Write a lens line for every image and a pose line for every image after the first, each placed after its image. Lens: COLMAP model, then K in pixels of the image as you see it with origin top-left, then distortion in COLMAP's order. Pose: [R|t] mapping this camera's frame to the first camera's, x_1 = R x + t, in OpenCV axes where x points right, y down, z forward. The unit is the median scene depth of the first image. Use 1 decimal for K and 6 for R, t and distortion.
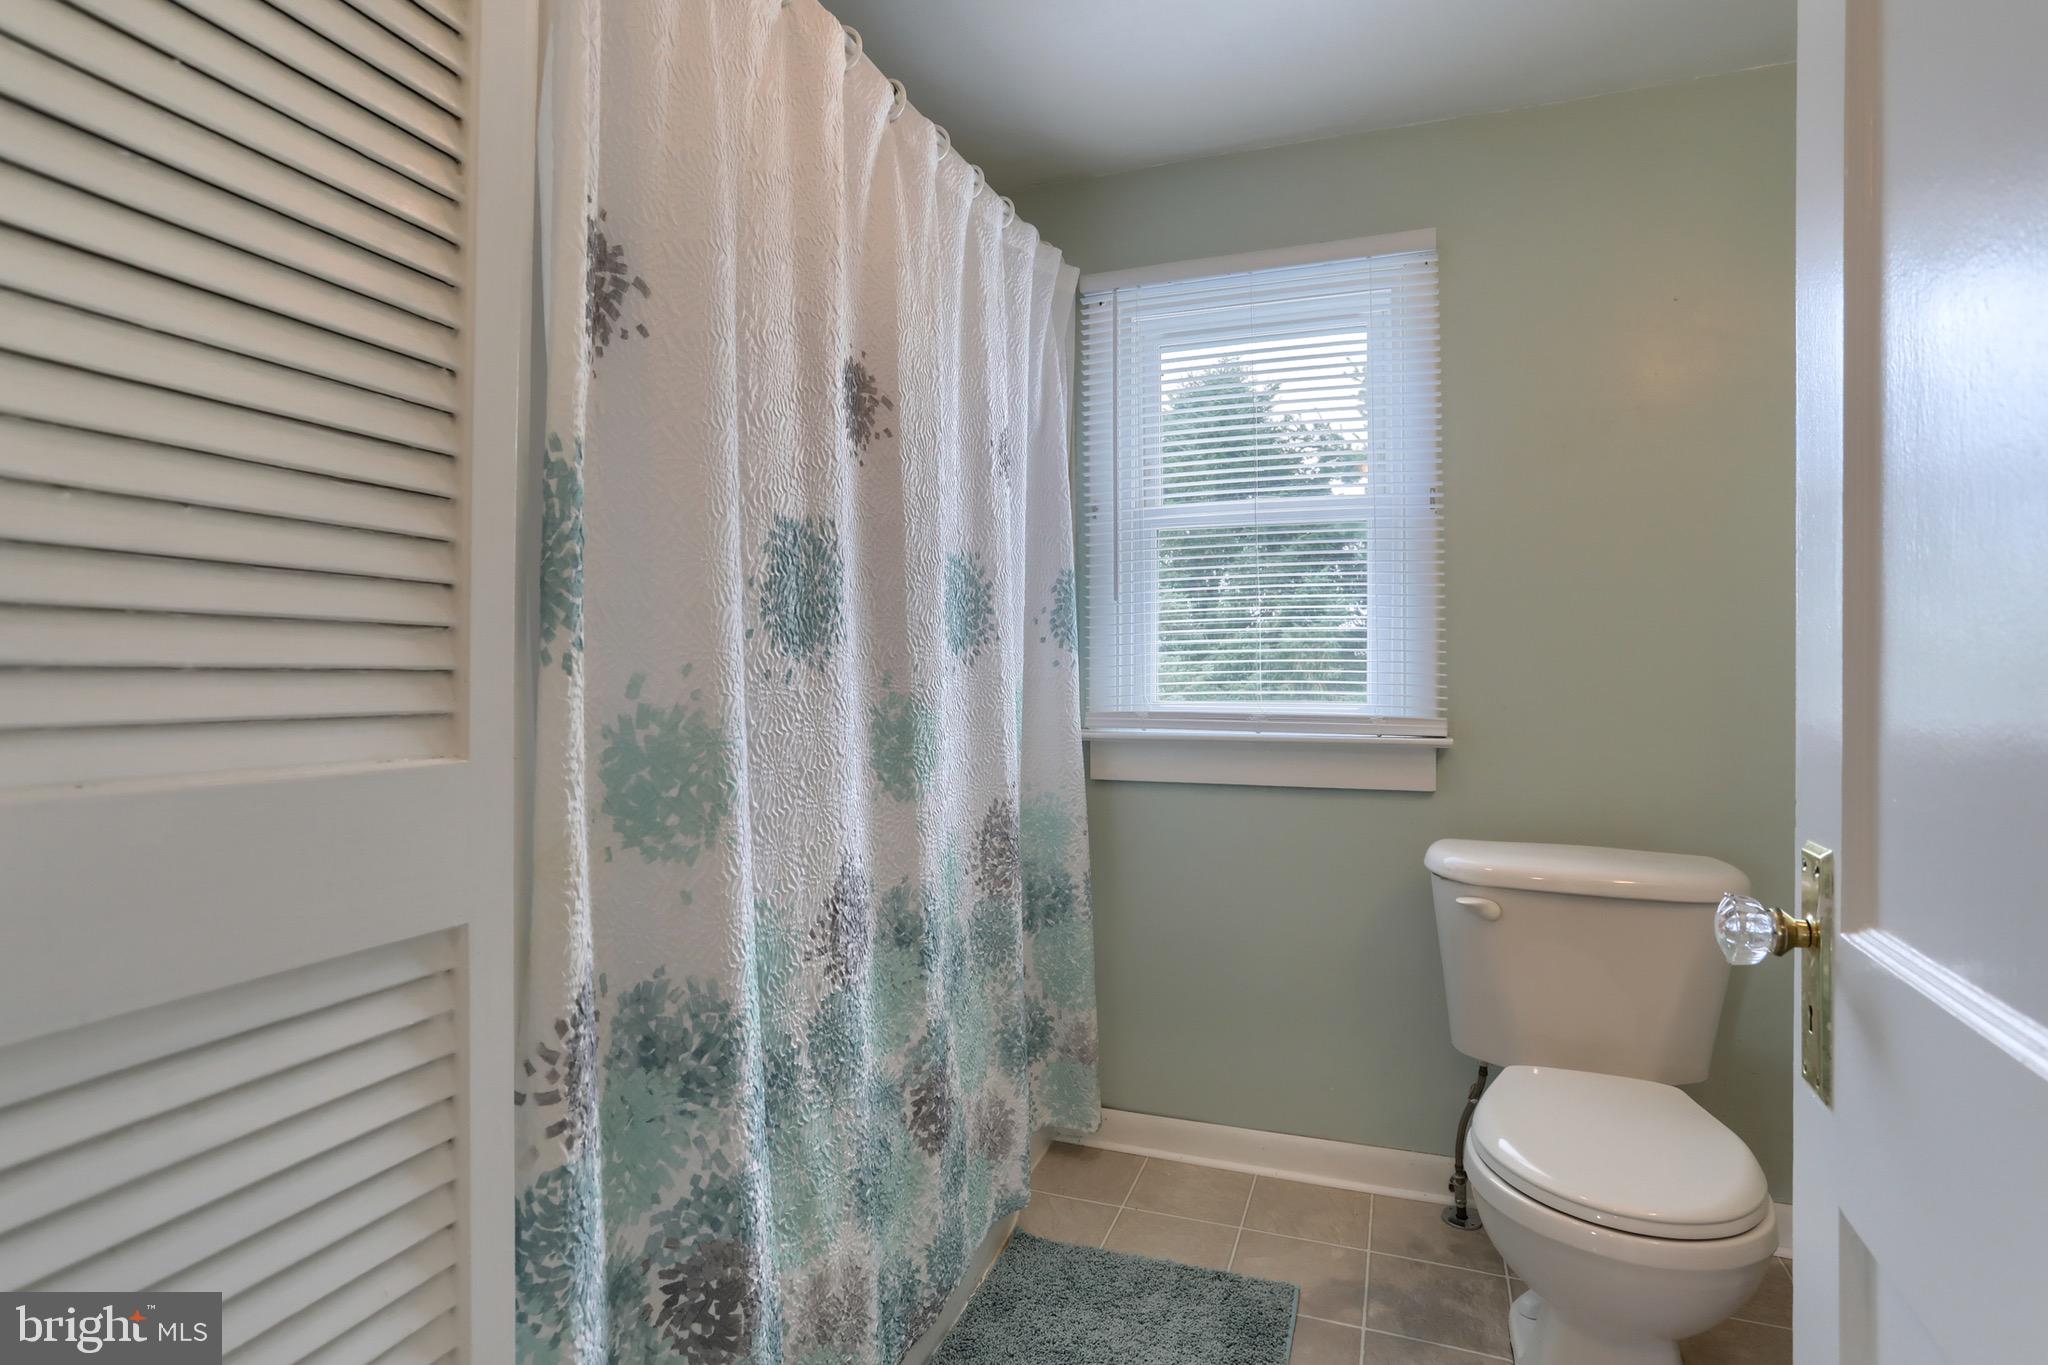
lens RADIAL K [[1012.0, 0, 1022.3], [0, 1012.0, 671.9], [0, 0, 1]] dist [-0.068065, 0.035988]
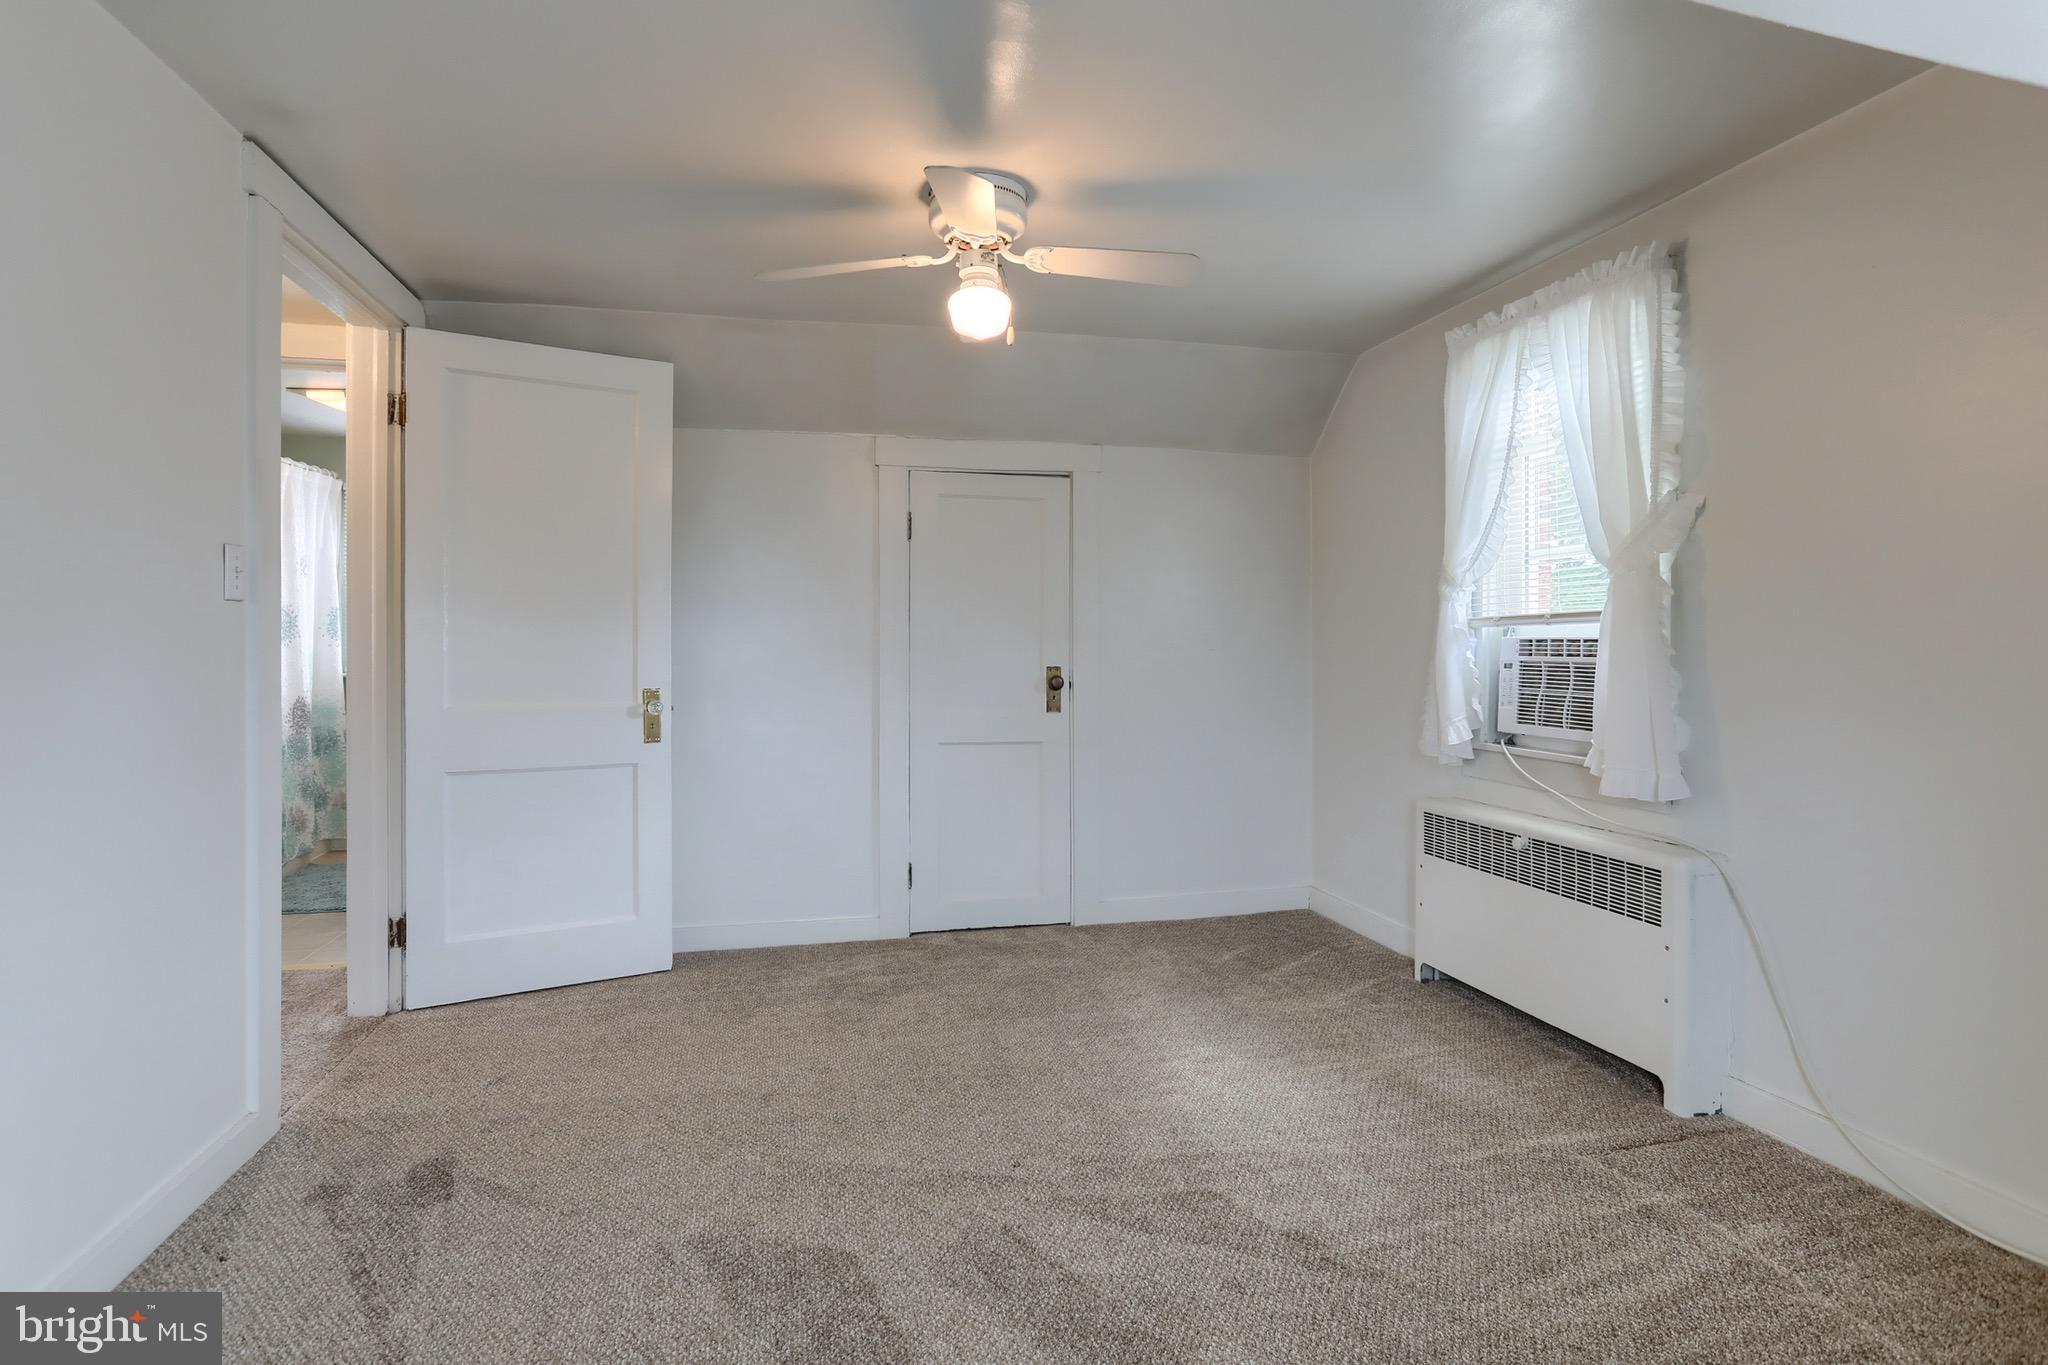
lens RADIAL K [[1012.0, 0, 1022.3], [0, 1012.0, 671.9], [0, 0, 1]] dist [-0.068065, 0.035988]
pose [[0.834421, -0.001290, 0.551126, 0.121186], [-0.005035, 0.999938, 0.009965, 0.024733], [-0.551105, -0.011090, 0.834362, -2.012366]]
